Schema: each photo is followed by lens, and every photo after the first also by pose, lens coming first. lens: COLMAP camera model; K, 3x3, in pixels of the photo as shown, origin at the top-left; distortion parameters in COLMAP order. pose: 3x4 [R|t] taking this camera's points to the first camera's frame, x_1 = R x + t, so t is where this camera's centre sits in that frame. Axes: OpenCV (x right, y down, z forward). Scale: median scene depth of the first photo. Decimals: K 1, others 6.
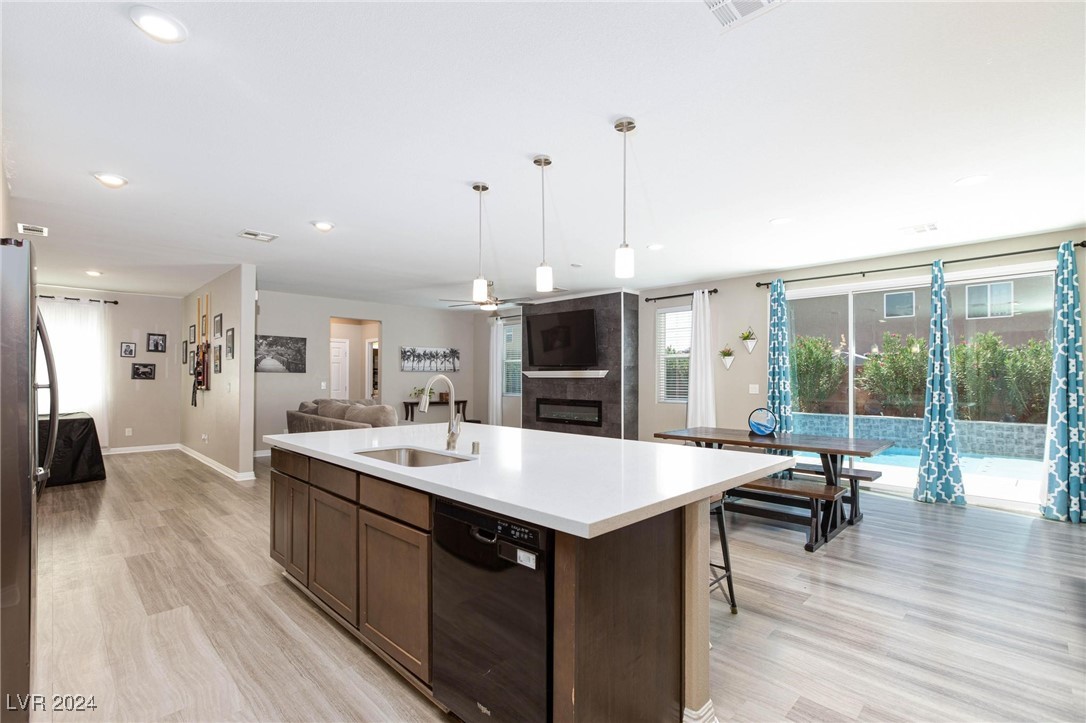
lens RADIAL K [[502.2, 0, 543.3], [0, 502.2, 367.9], [0, 0, 1]] dist [0.000735, -0.000376]
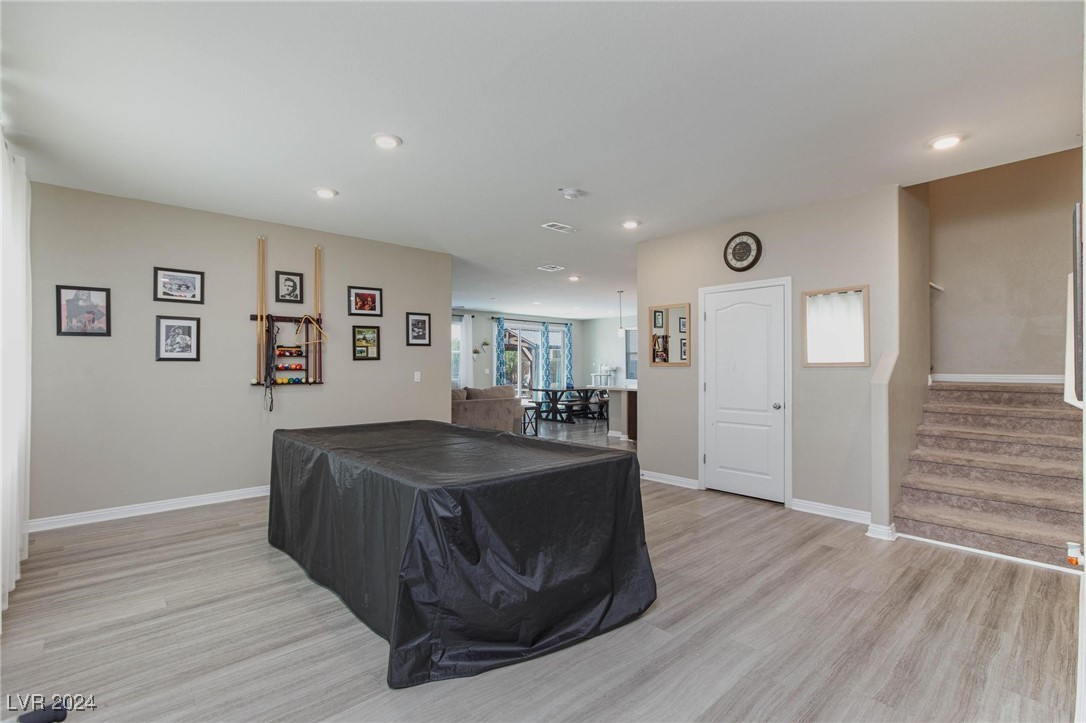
lens RADIAL K [[502.2, 0, 542.7], [0, 502.2, 362.3], [0, 0, 1]] dist [0.000735, -0.000376]
pose [[0.034019, 0.006963, 0.999397, -1.493979], [-0.007949, 0.999946, -0.006697, 0.020469], [-0.999390, -0.007716, 0.034073, 0.705206]]
